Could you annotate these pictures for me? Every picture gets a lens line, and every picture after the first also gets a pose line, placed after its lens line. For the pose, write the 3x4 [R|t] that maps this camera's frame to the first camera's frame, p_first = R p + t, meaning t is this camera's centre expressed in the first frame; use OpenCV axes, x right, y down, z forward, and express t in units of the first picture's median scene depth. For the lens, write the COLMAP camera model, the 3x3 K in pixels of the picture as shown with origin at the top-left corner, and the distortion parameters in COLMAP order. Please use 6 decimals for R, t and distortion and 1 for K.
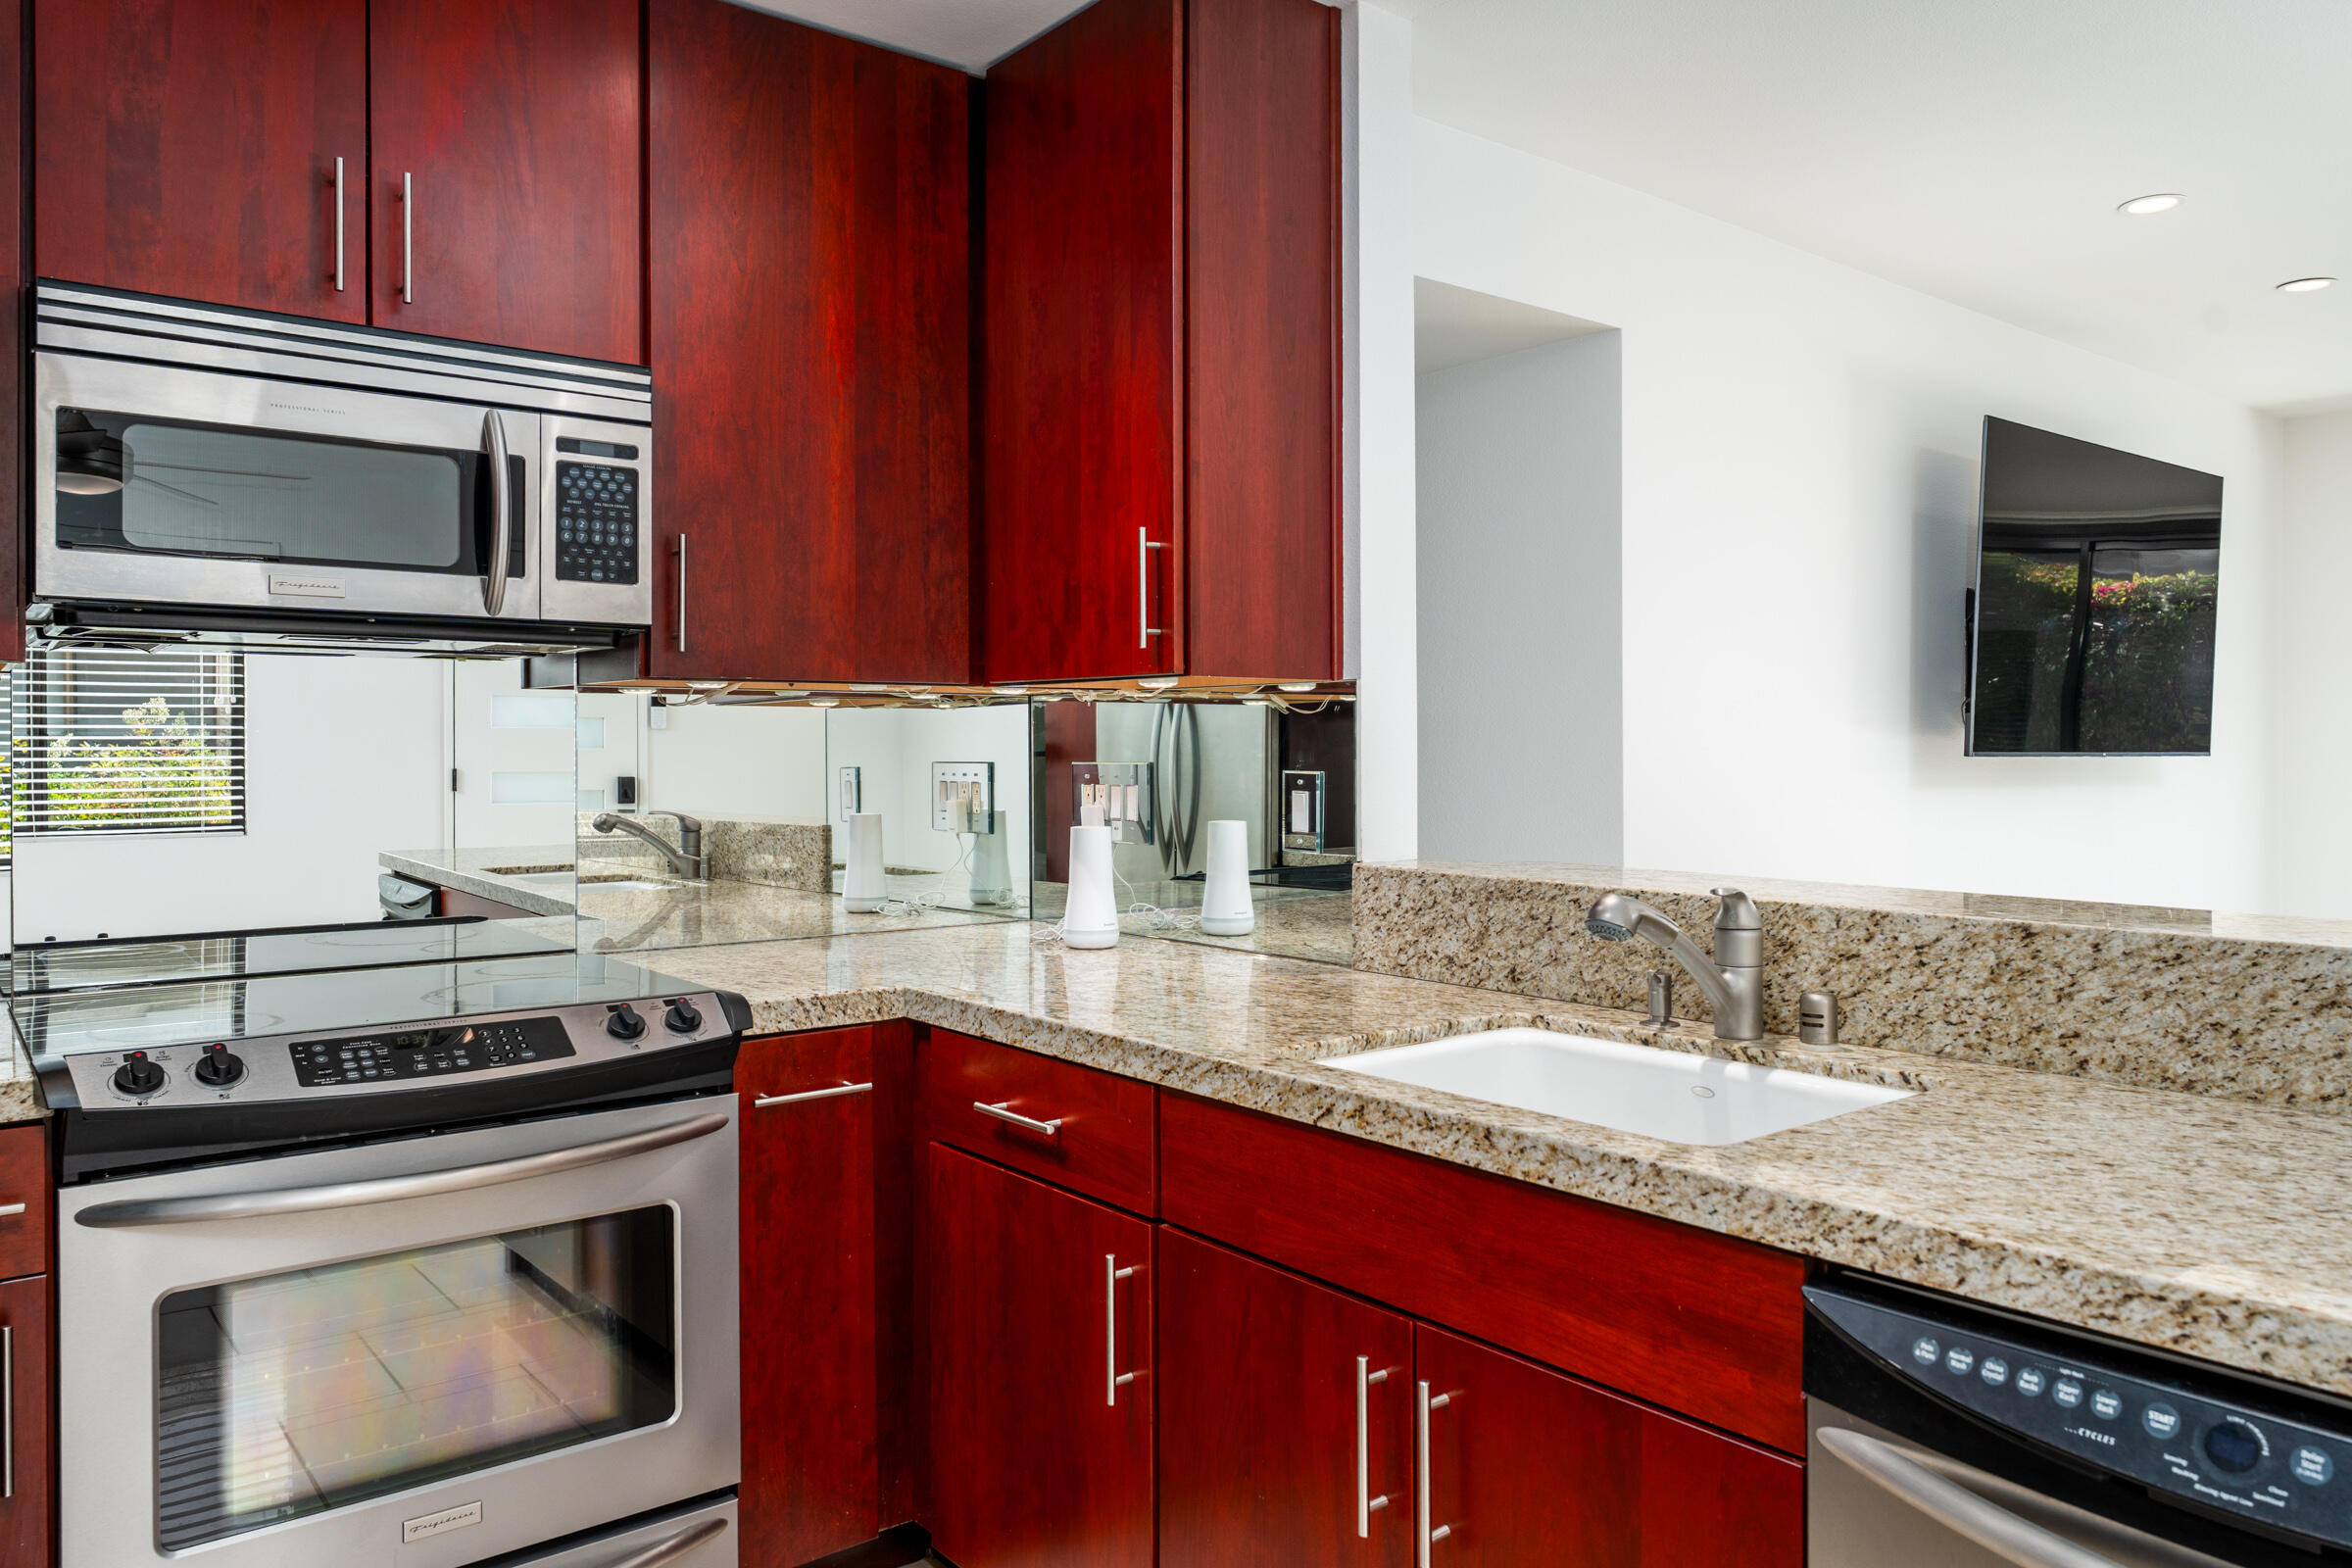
lens RADIAL K [[1620.1, 0, 1173.4], [0, 1620.1, 751.7], [0, 0, 1]] dist [0.000935, -0.001704]
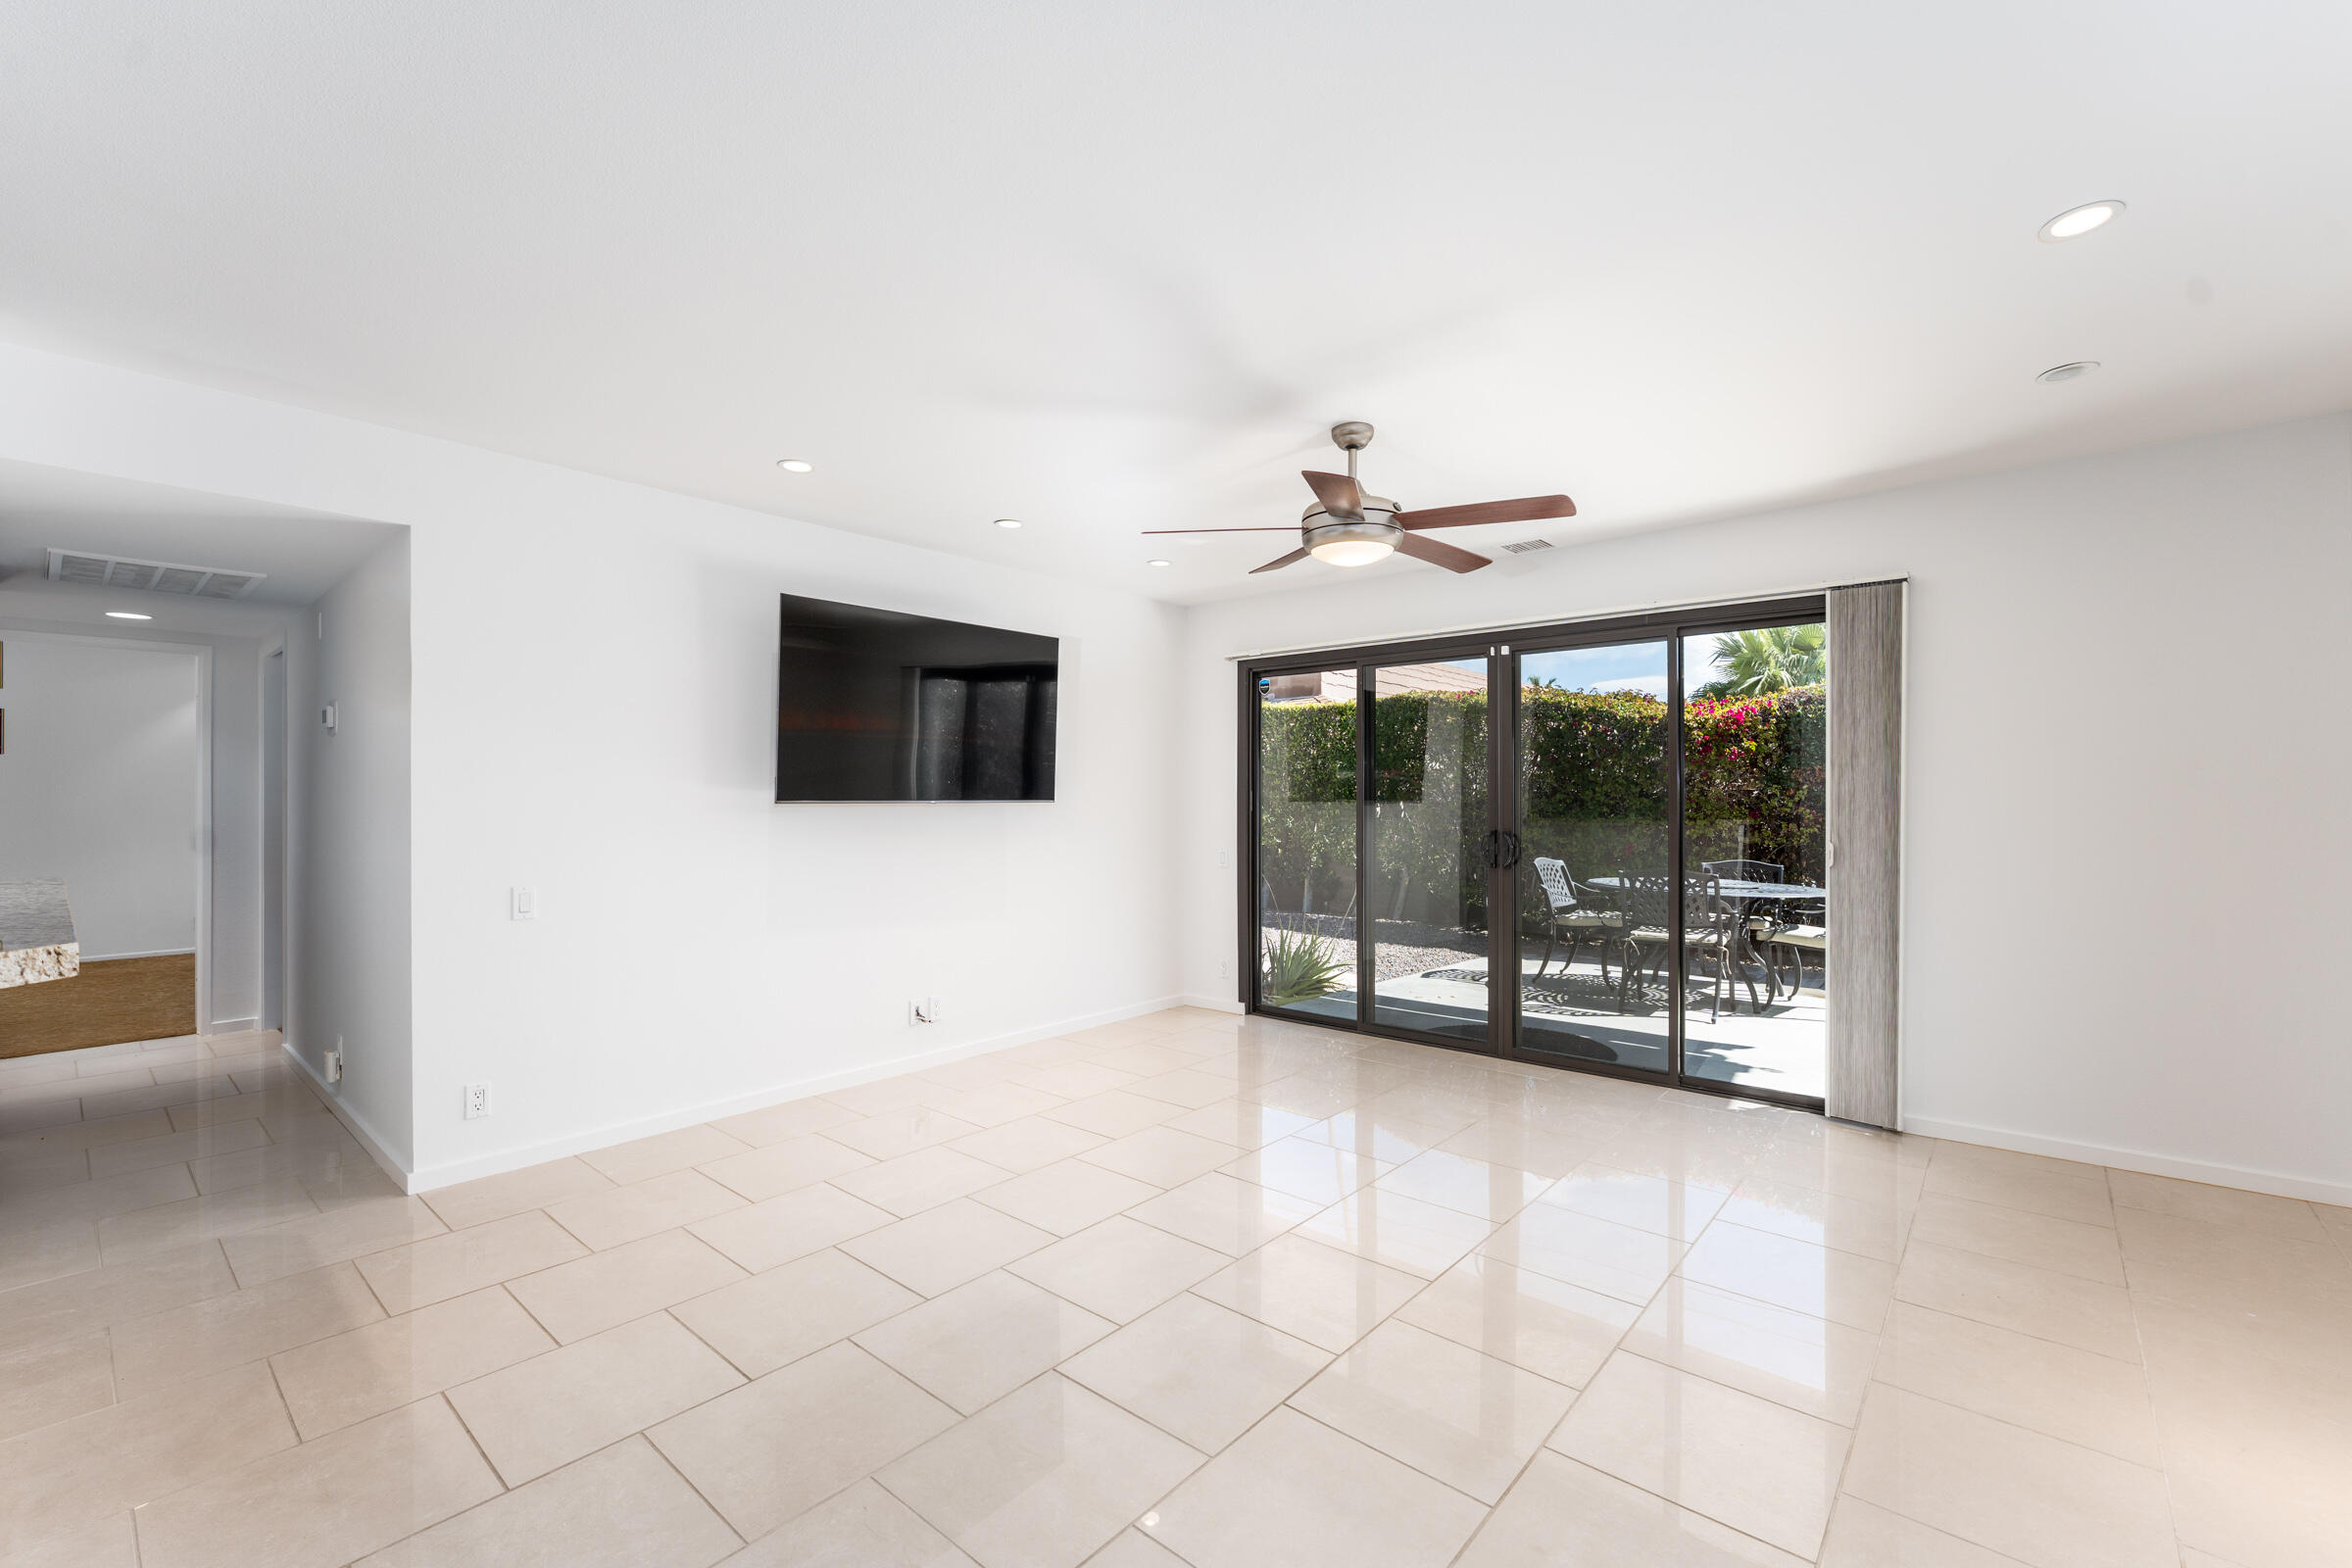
lens RADIAL K [[981.4, 0, 1164.1], [0, 981.4, 794.2], [0, 0, 1]] dist [0.000578, -0.000085]
pose [[0.983836, -0.000731, 0.179072, 1.253241], [0.001651, 0.999986, -0.004990, -0.001833], [-0.179066, 0.005205, 0.983823, -0.053510]]
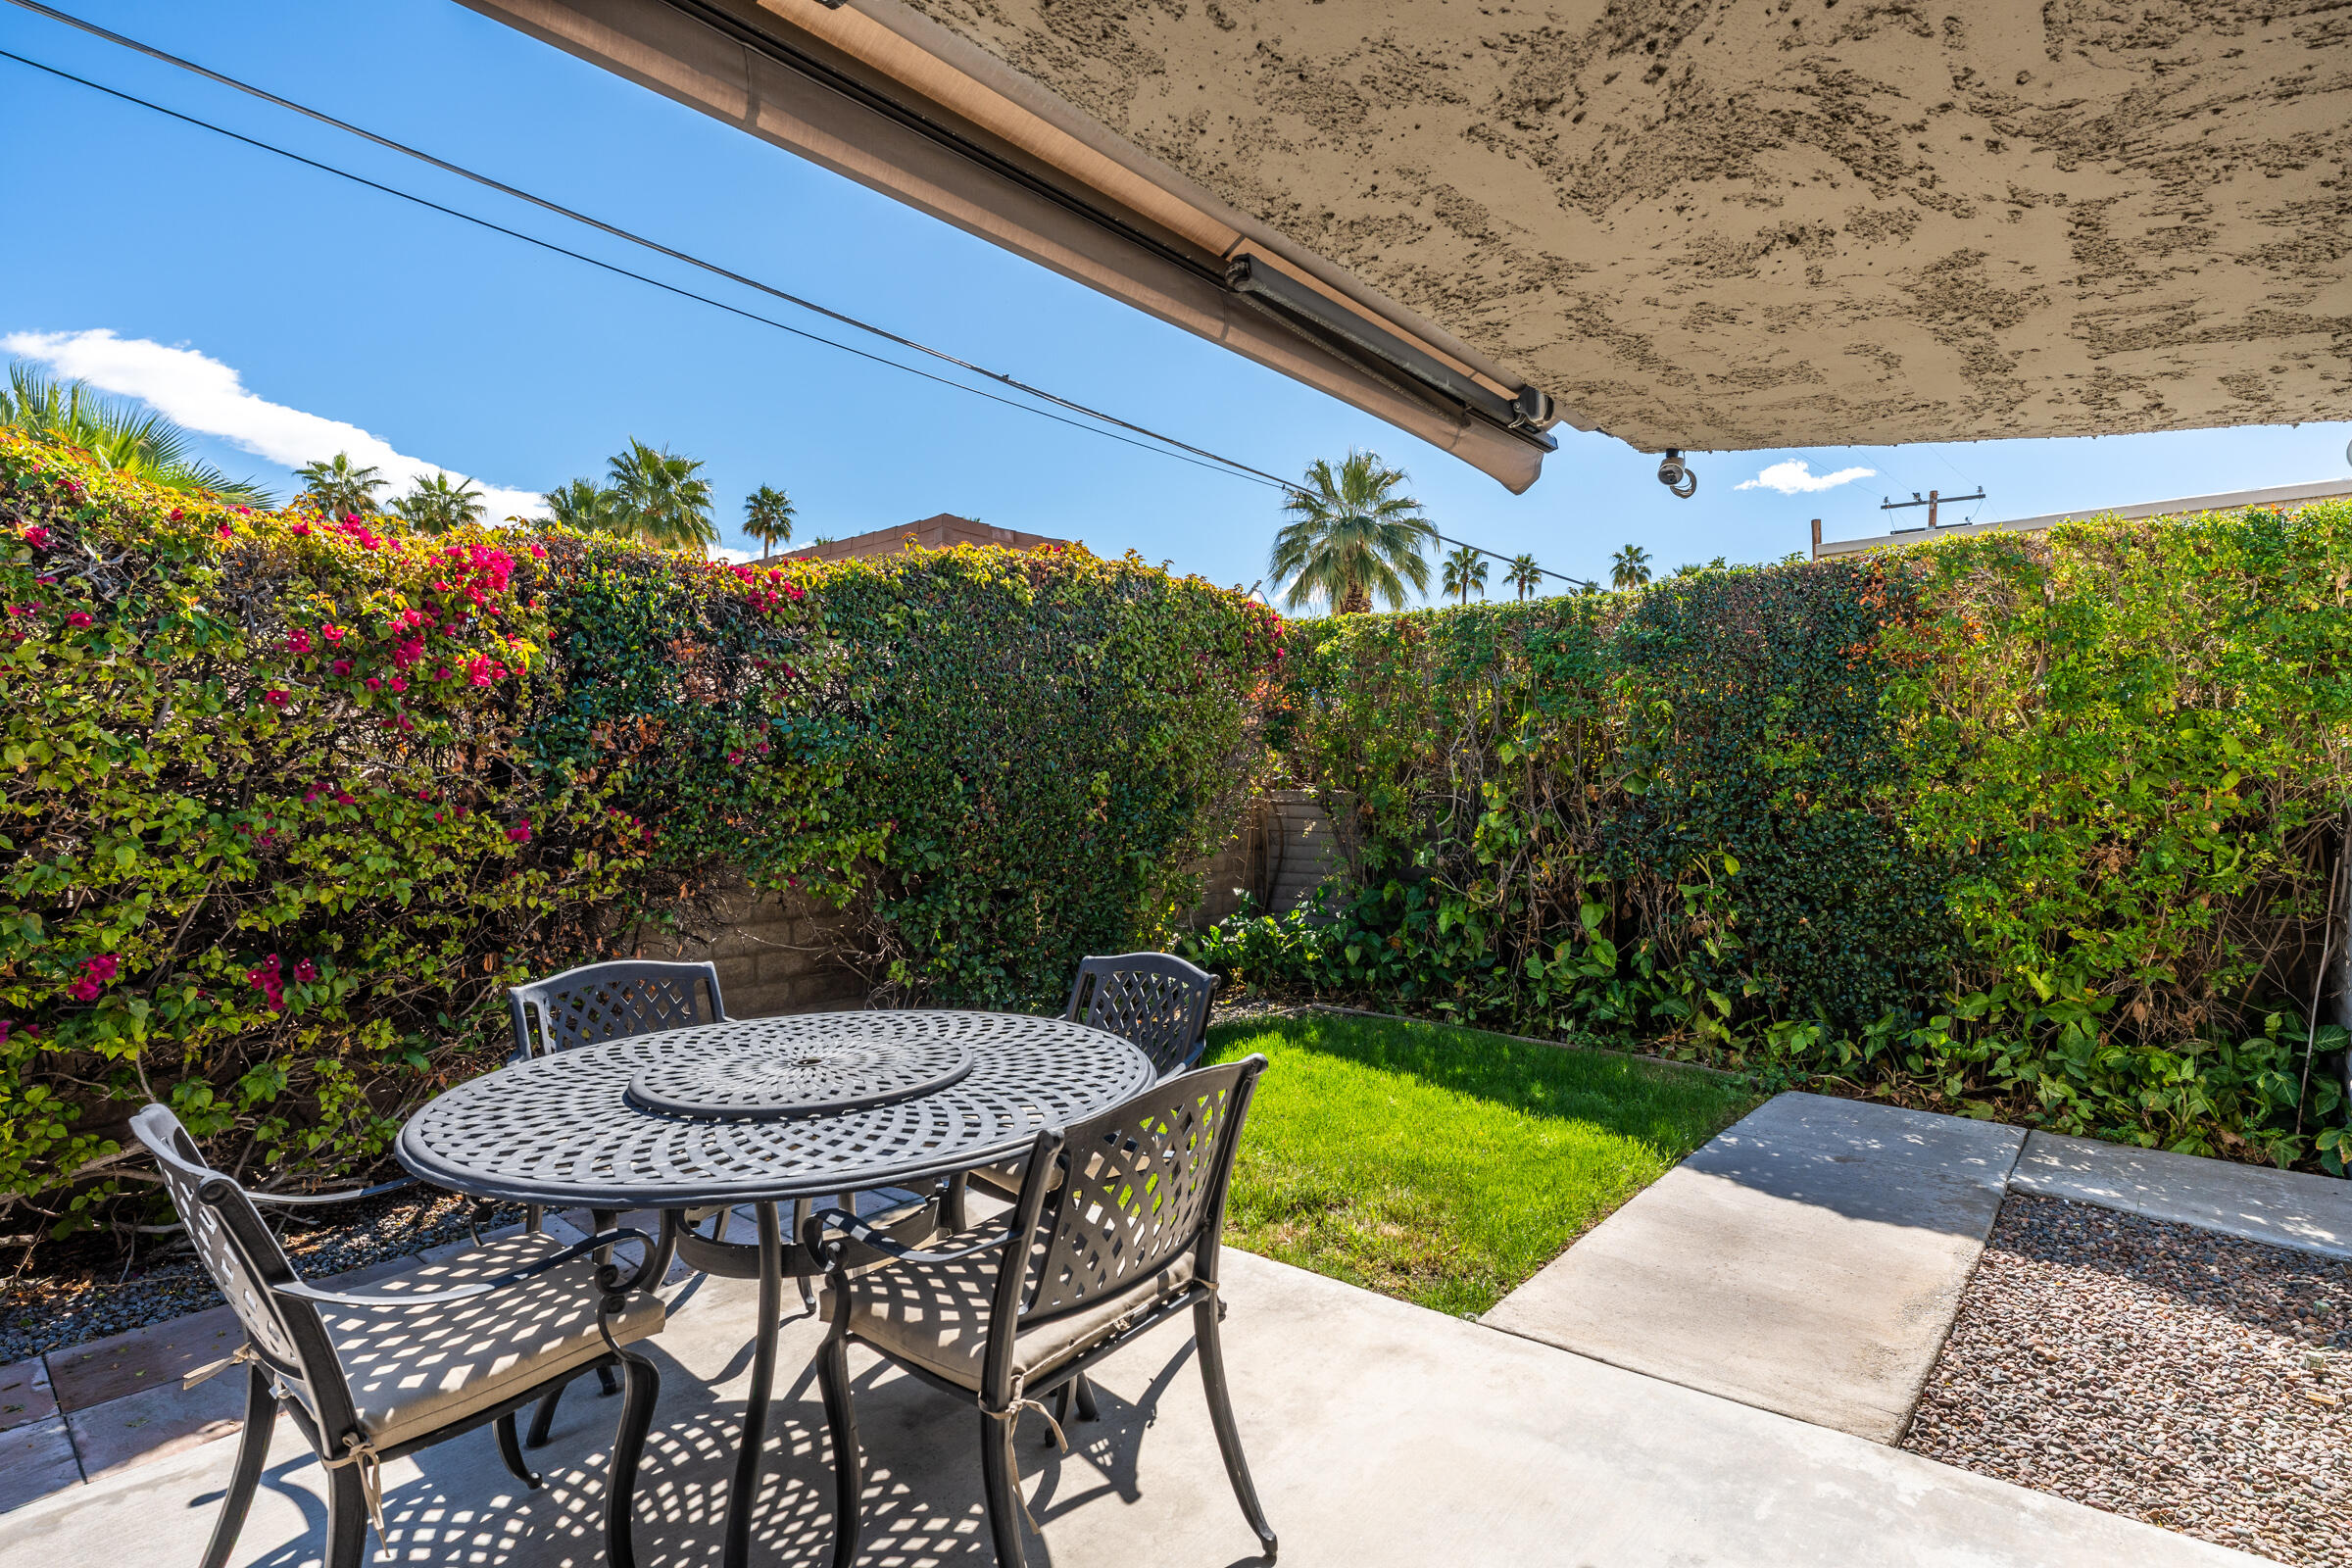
lens RADIAL K [[1140.6, 0, 1176.0], [0, 1140.6, 784.0], [0, 0, 1]] dist [-0.002447, -0.000788]
pose [[-0.186103, -0.008888, 0.982490, 2.304341], [0.002391, 0.999952, 0.009499, -0.024257], [-0.982527, 0.004117, -0.186073, 2.538047]]
